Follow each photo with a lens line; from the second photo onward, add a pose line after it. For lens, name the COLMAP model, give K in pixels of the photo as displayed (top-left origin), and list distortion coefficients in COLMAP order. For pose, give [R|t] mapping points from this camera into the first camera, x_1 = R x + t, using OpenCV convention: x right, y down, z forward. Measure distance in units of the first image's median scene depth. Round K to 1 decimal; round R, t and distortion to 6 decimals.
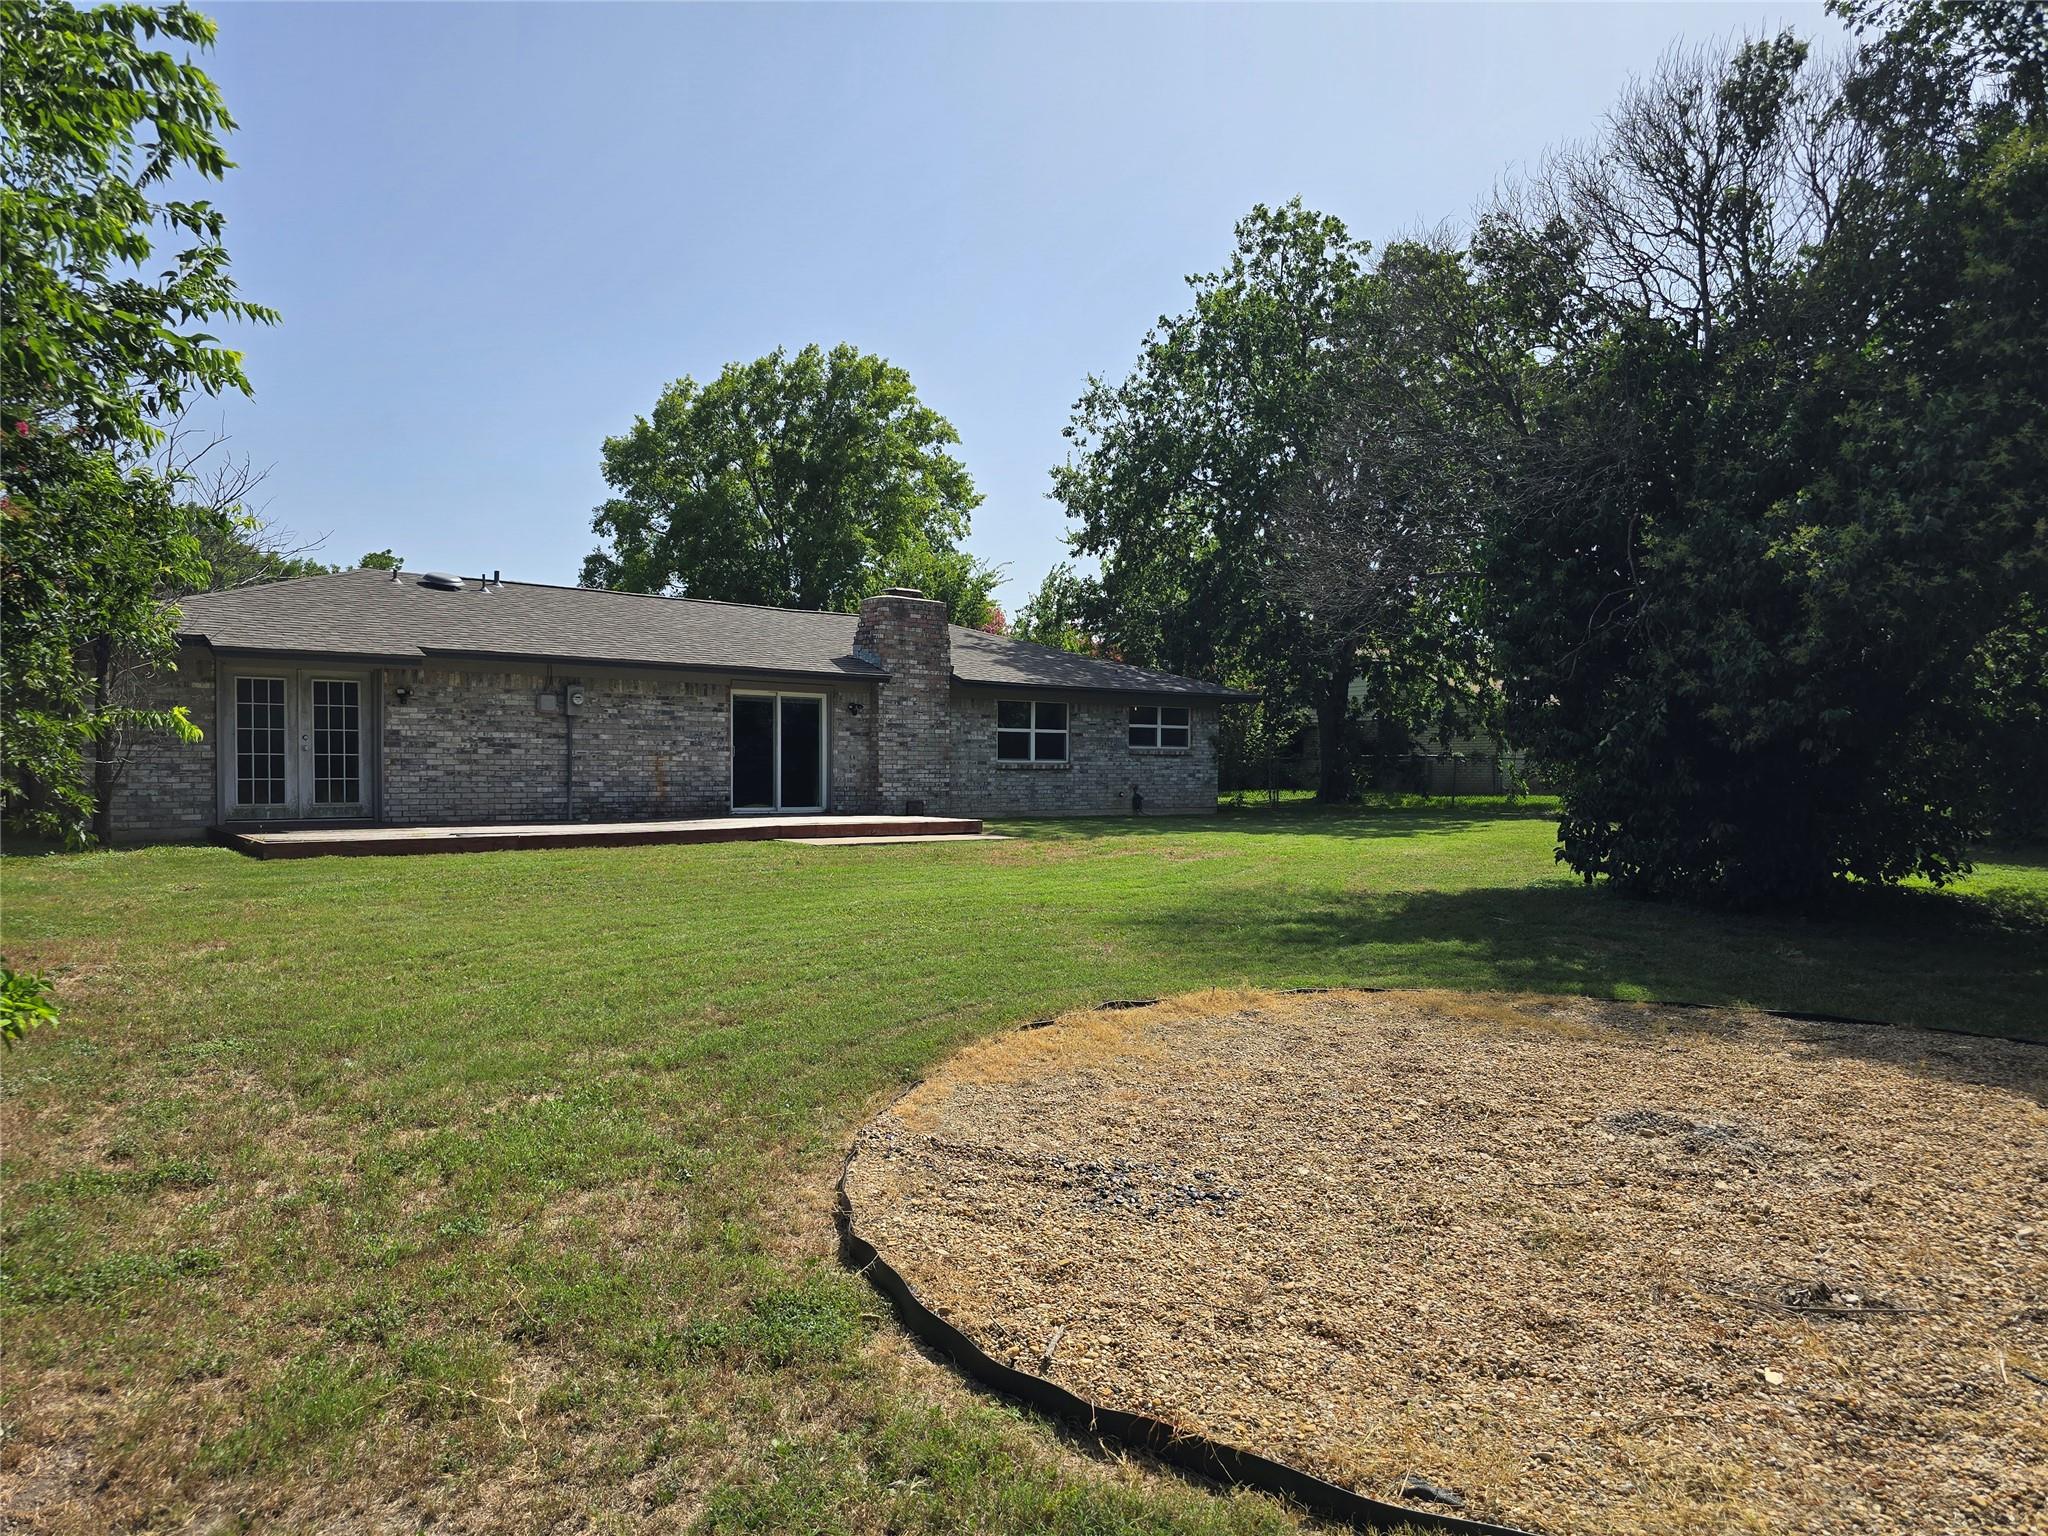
lens RADIAL K [[1379.3, 0, 1023.6], [0, 1379.3, 771.4], [0, 0, 1]] dist [0.059337, 0.000374]
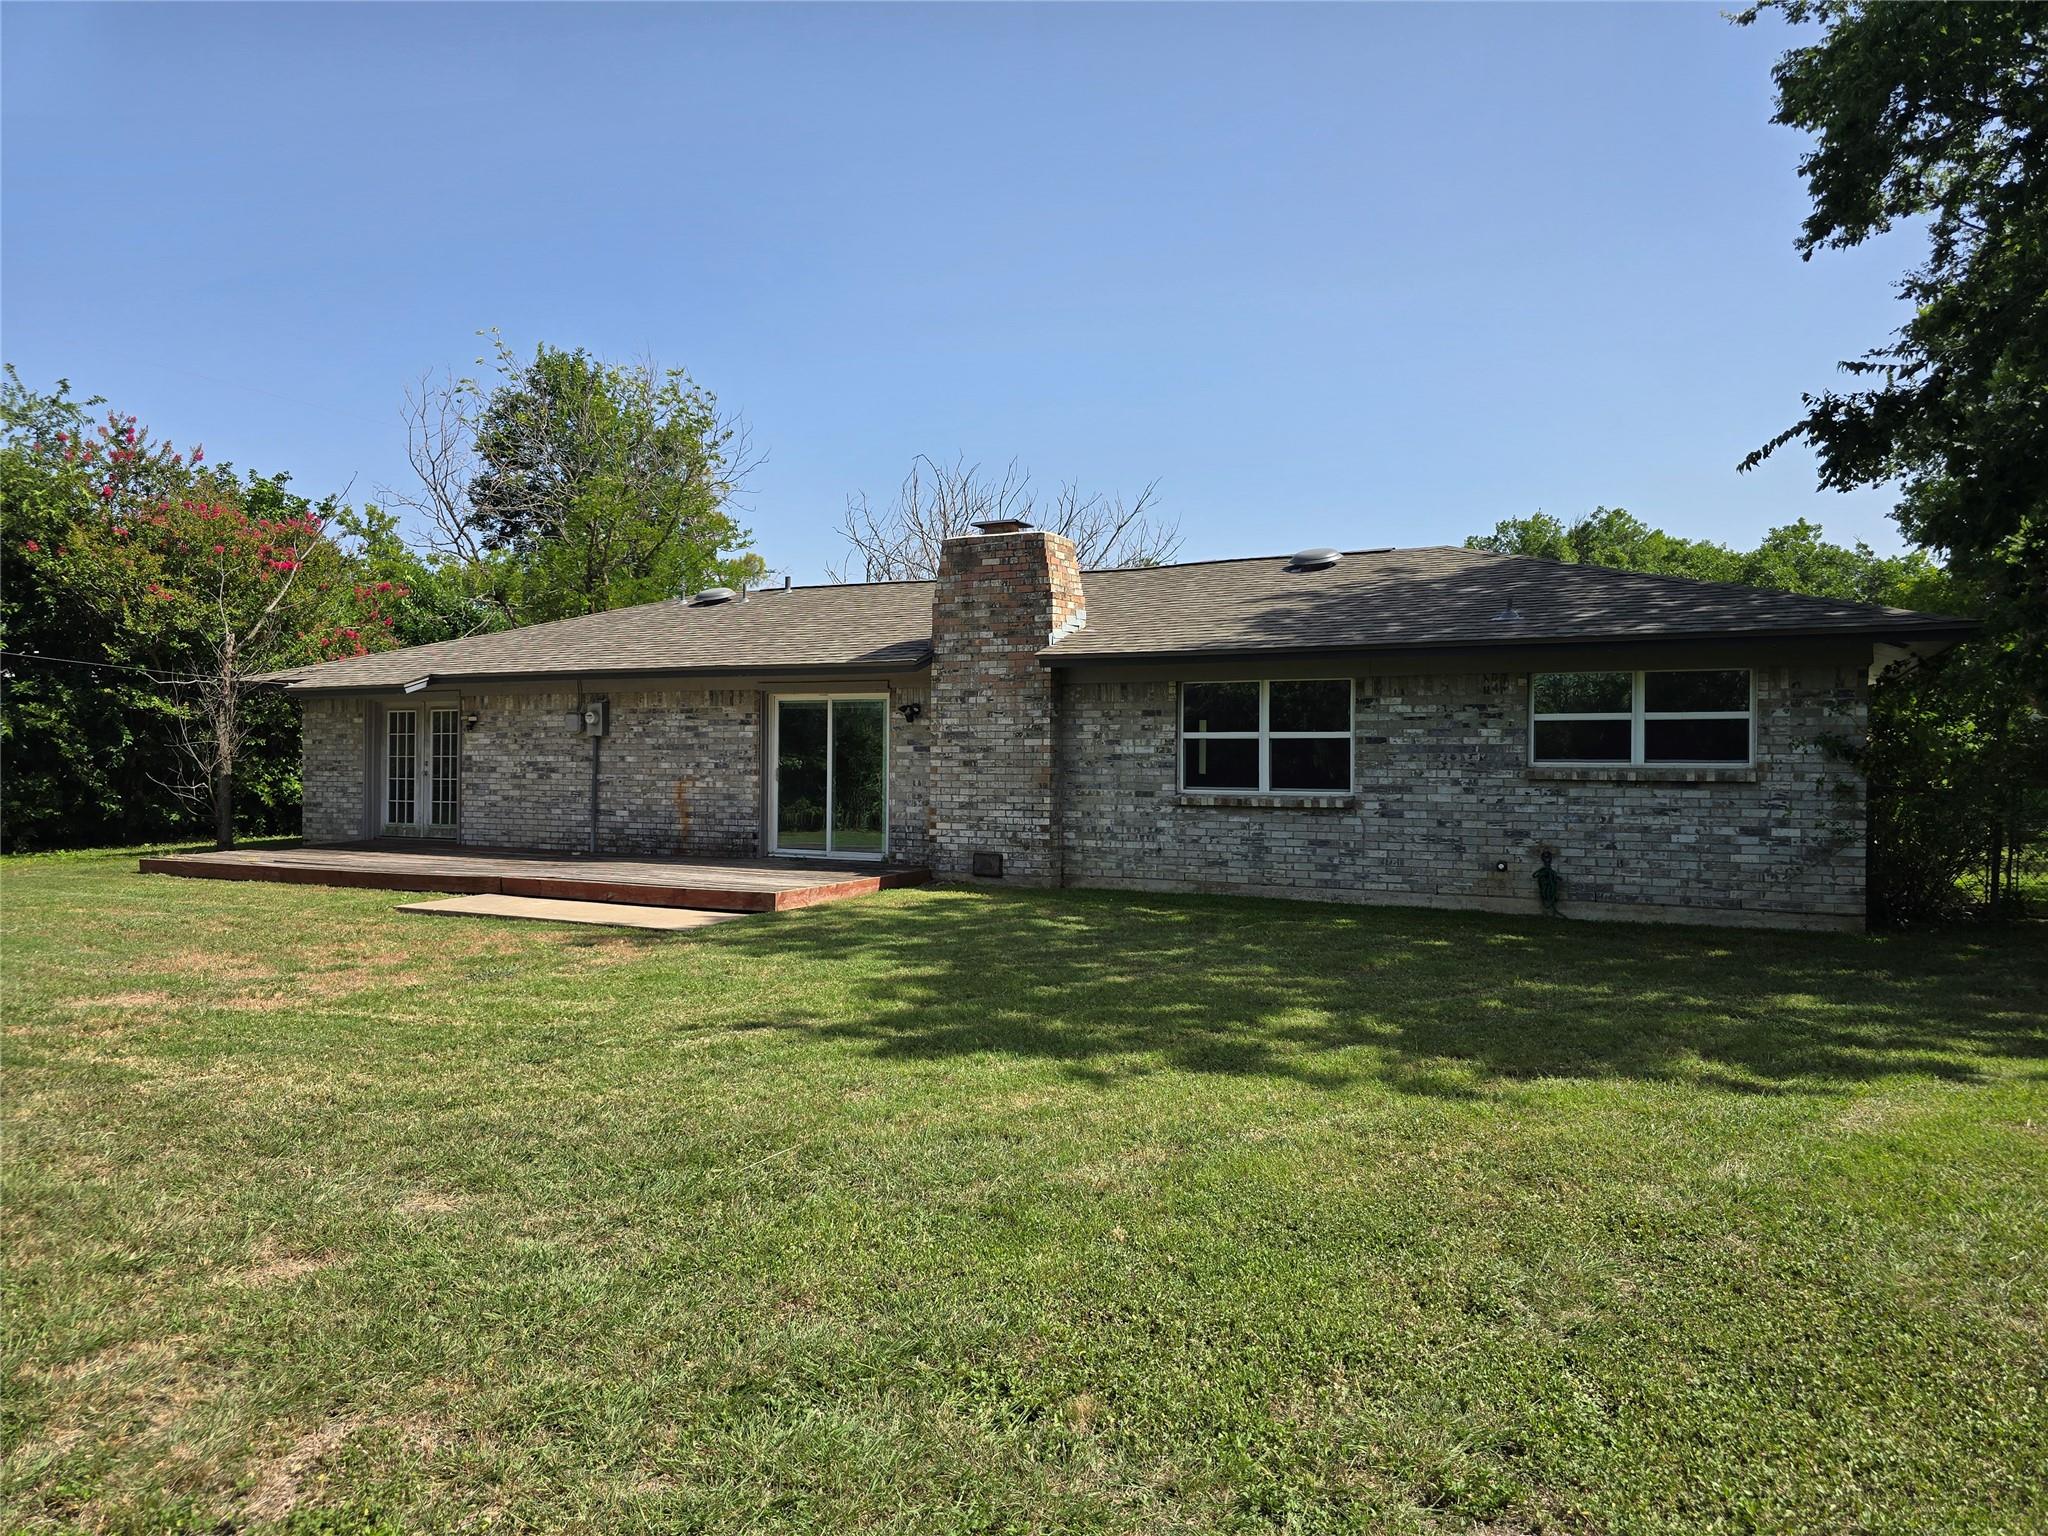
lens RADIAL K [[1379.3, 0, 1023.8], [0, 1379.3, 761.8], [0, 0, 1]] dist [0.059337, 0.000374]
pose [[0.376362, -0.006537, -0.926450, 0.571695], [-0.008838, 0.999904, -0.010646, -0.015393], [0.926431, 0.012195, 0.376268, 0.863675]]
